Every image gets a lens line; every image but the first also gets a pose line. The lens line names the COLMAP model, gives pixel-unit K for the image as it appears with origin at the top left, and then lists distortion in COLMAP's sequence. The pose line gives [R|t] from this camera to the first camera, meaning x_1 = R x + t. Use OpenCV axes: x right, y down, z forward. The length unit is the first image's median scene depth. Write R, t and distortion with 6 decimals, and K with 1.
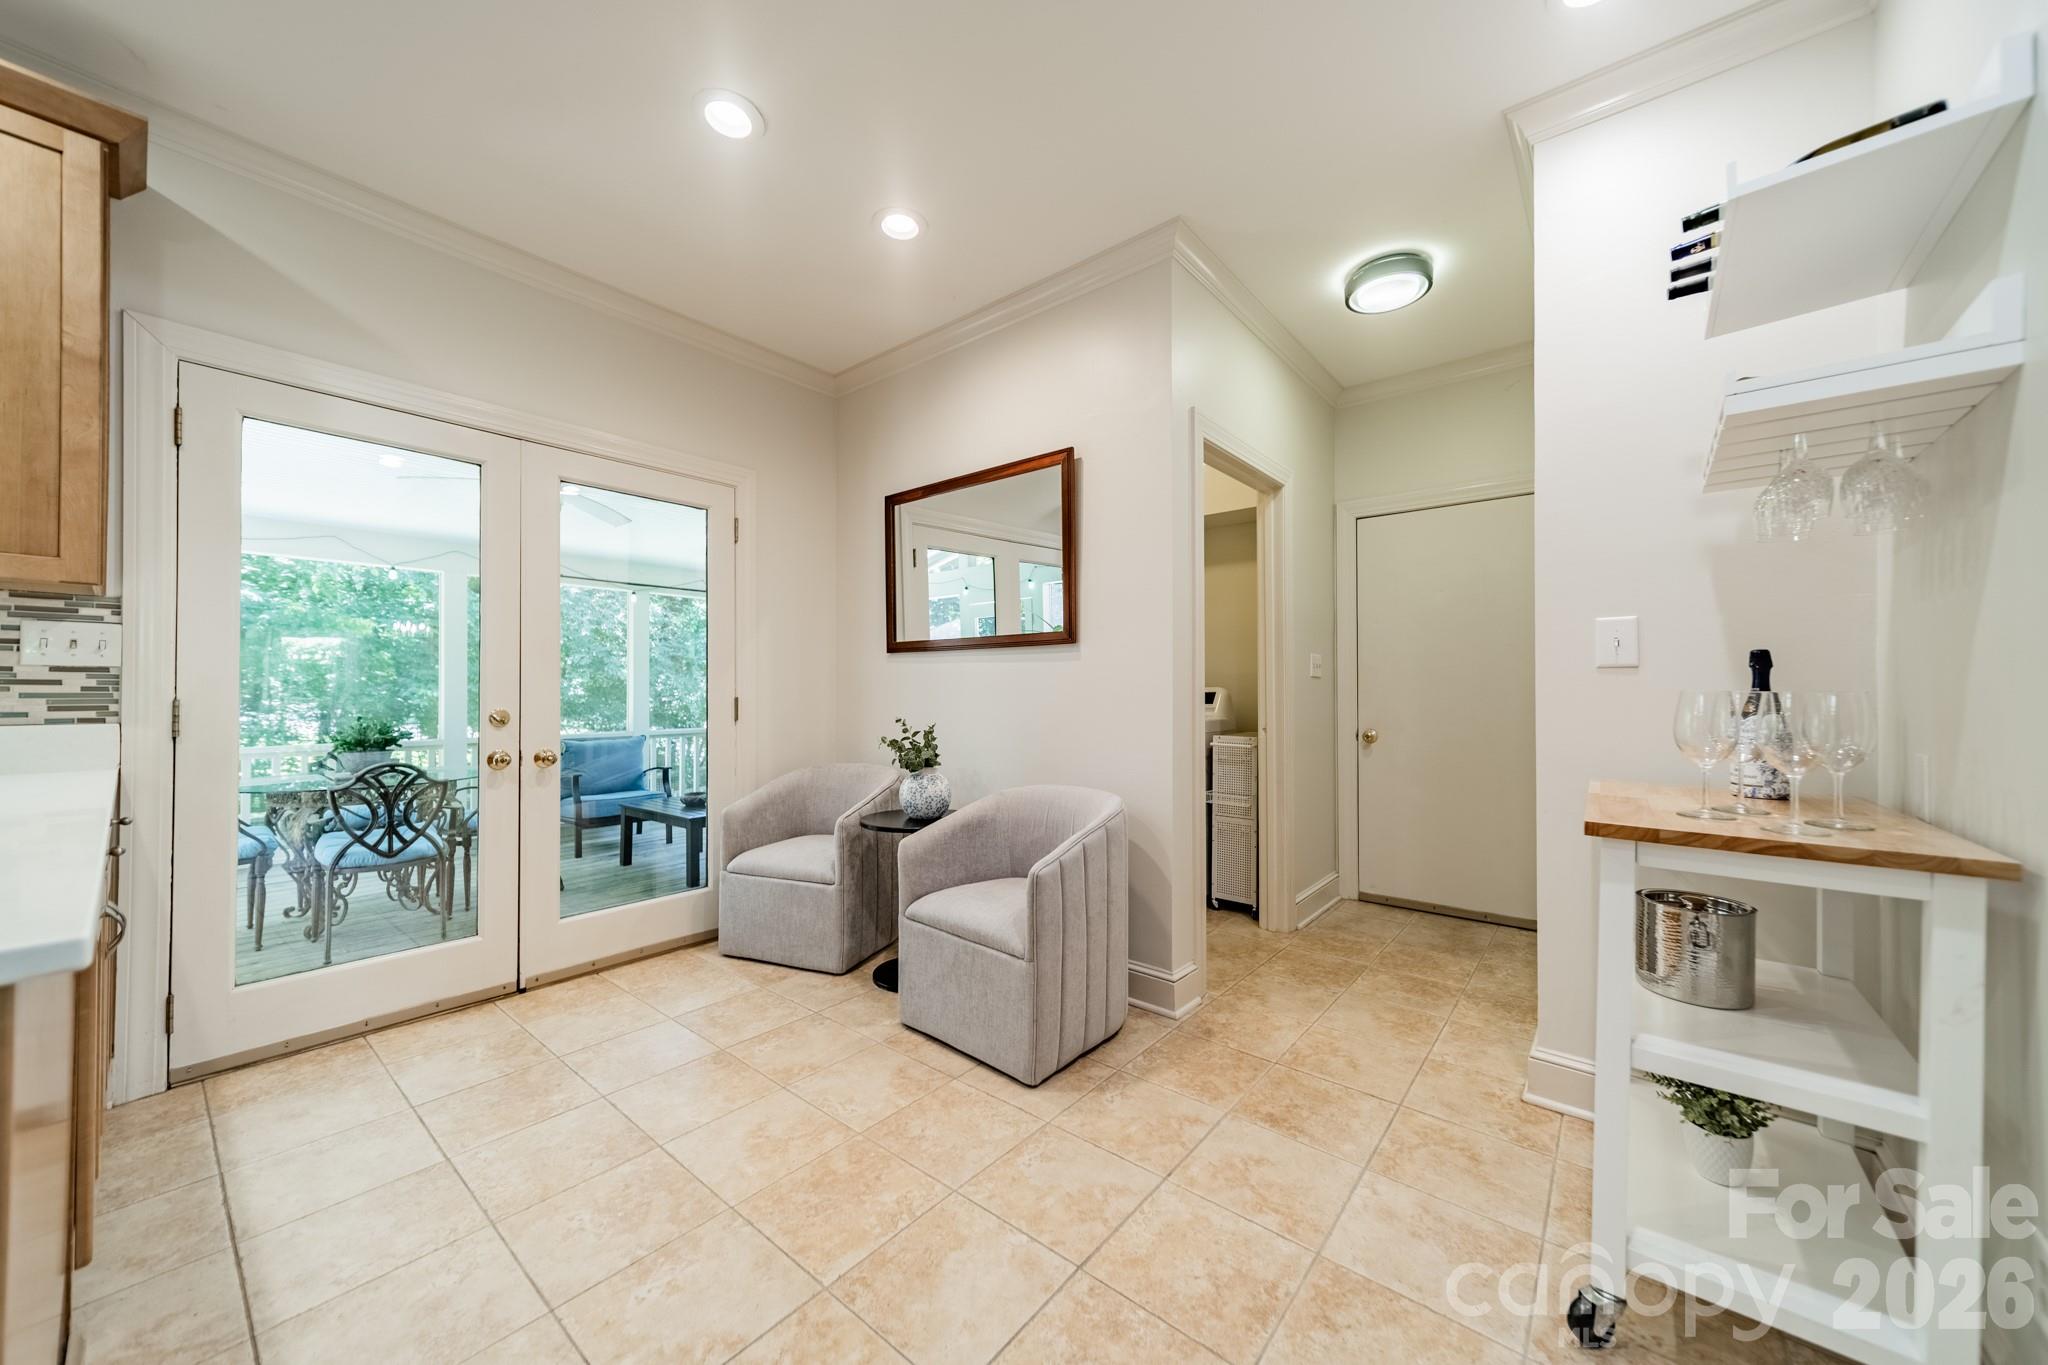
lens RADIAL K [[732.5, 0, 1030.8], [0, 732.5, 688.4], [0, 0, 1]] dist [0.007768, -0.000173]
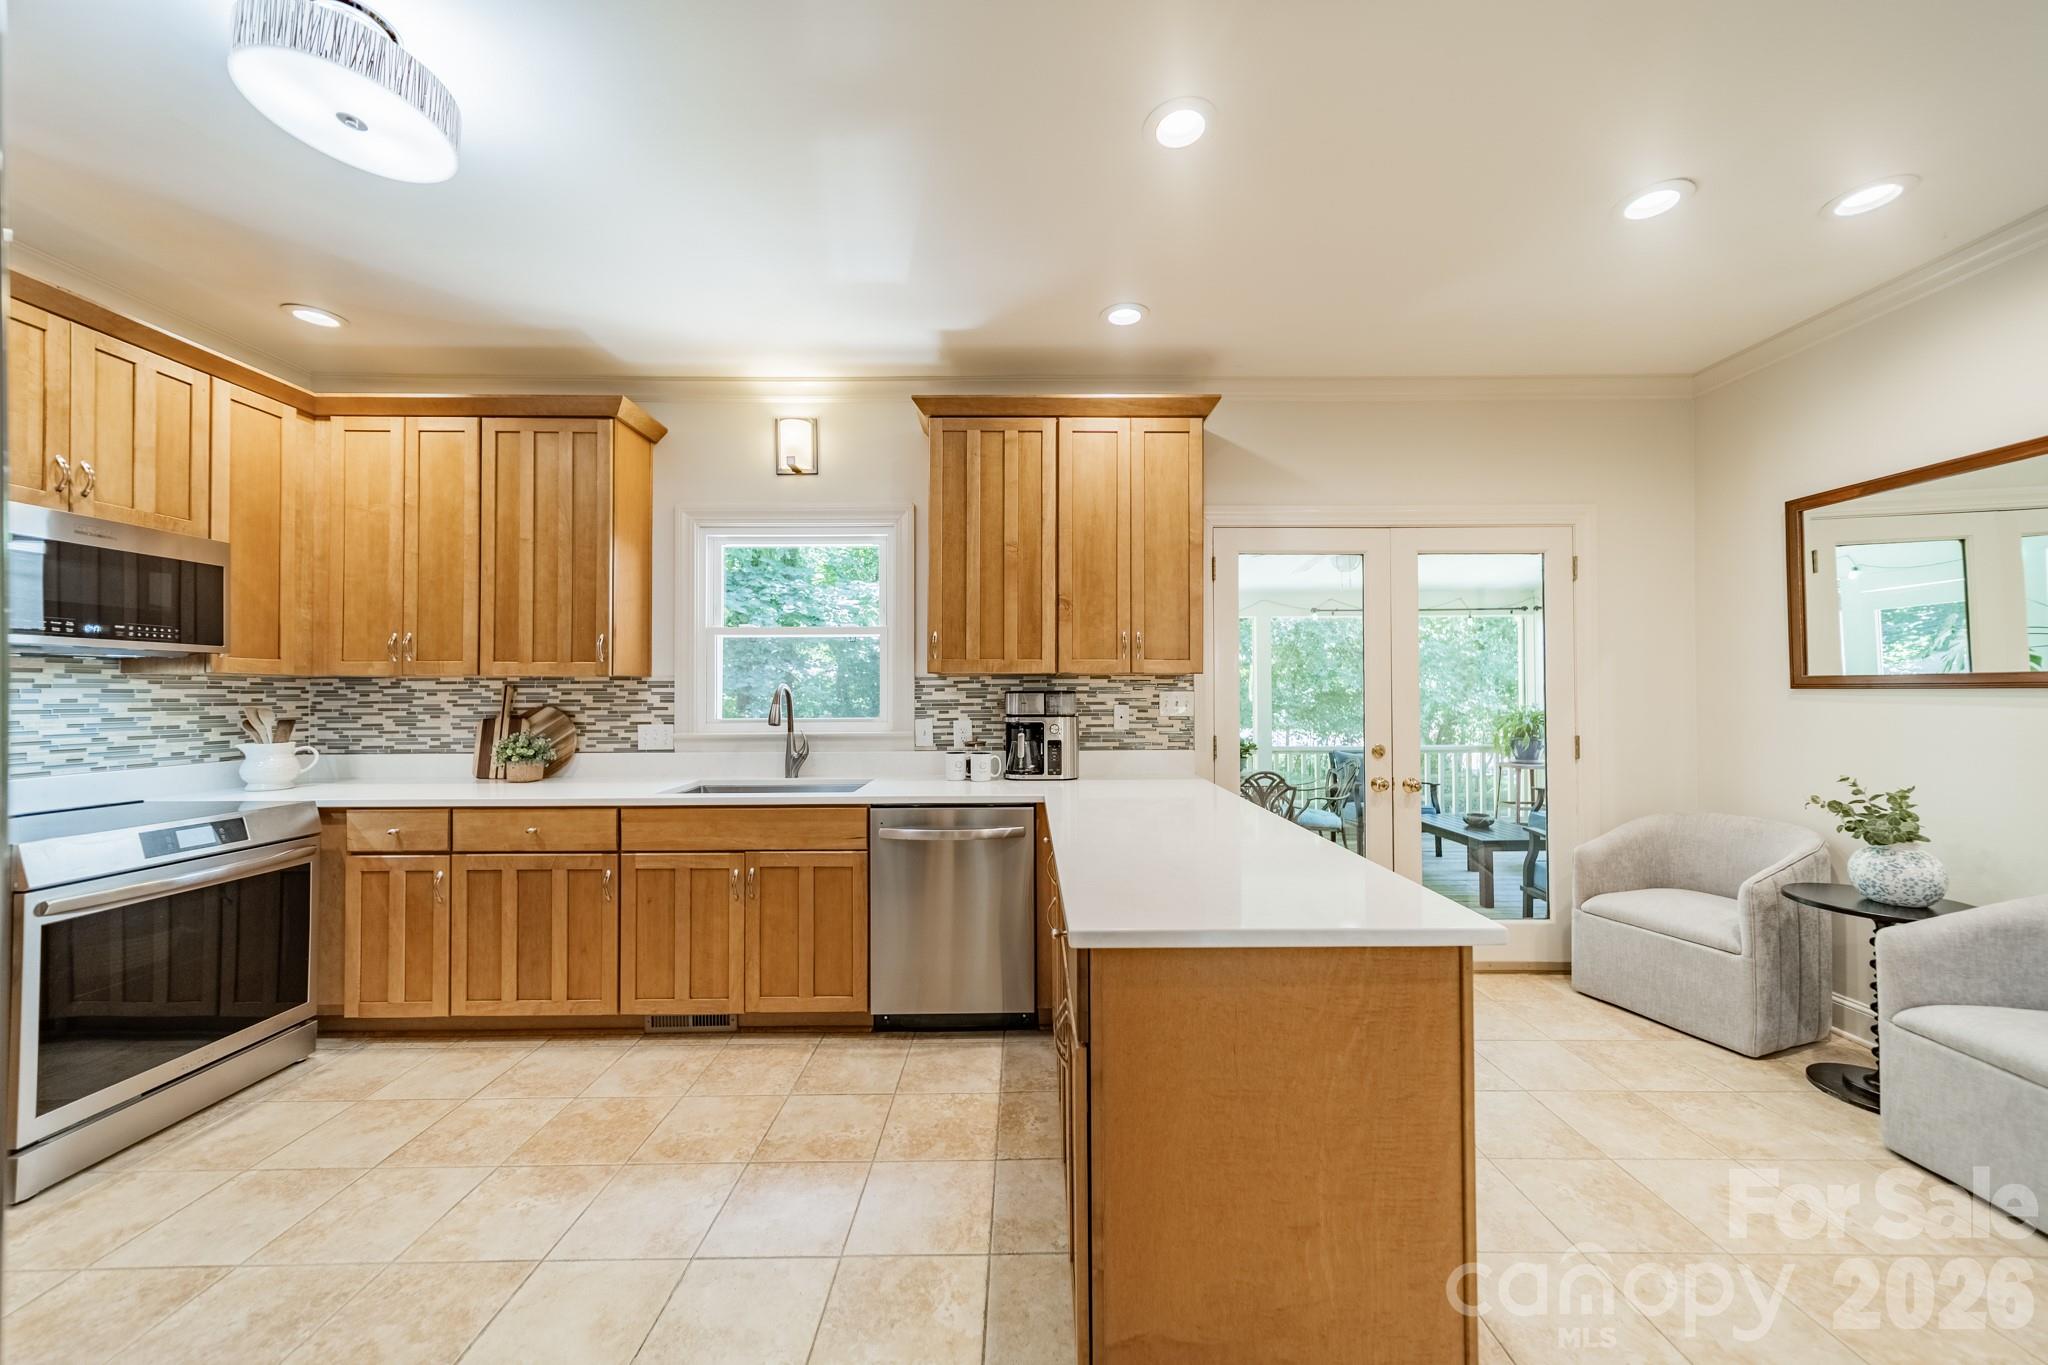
lens RADIAL K [[732.5, 0, 1024.1], [0, 732.5, 686.8], [0, 0, 1]] dist [0.007768, -0.000173]
pose [[0.634605, -0.007562, -0.772800, -0.122878], [0.006594, 0.999969, -0.004370, -0.064337], [0.772809, -0.002322, 0.634635, -0.257553]]
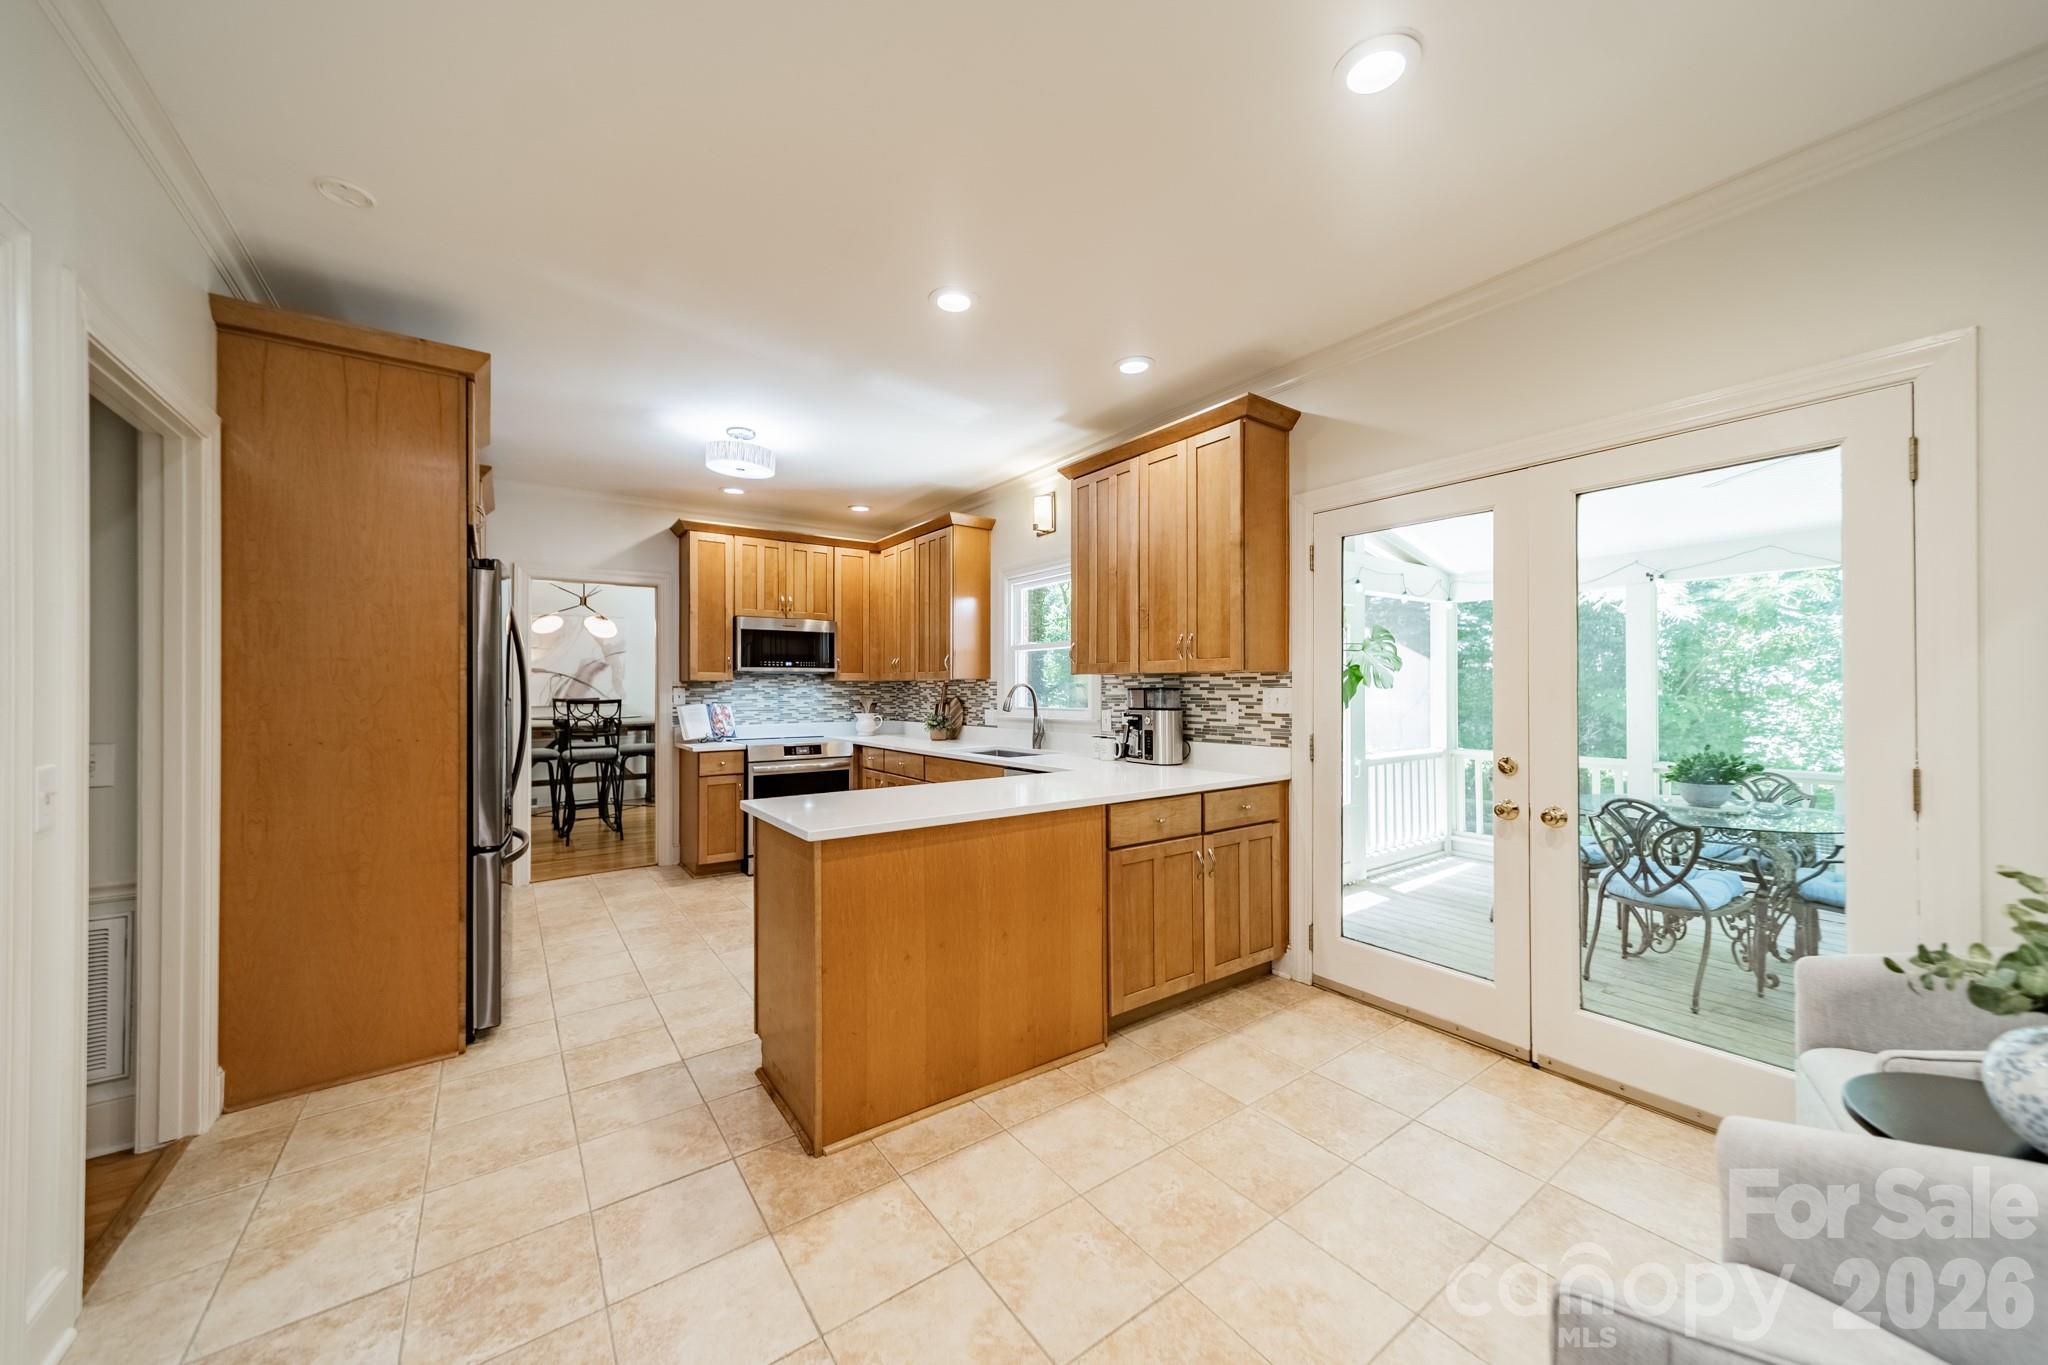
lens RADIAL K [[732.5, 0, 1024.3], [0, 732.5, 683.7], [0, 0, 1]] dist [0.007768, -0.000173]
pose [[-0.261961, -0.005051, -0.965065, 0.350076], [0.009873, 0.999920, -0.007914, -0.062100], [0.965028, -0.011601, -0.261890, 0.596257]]
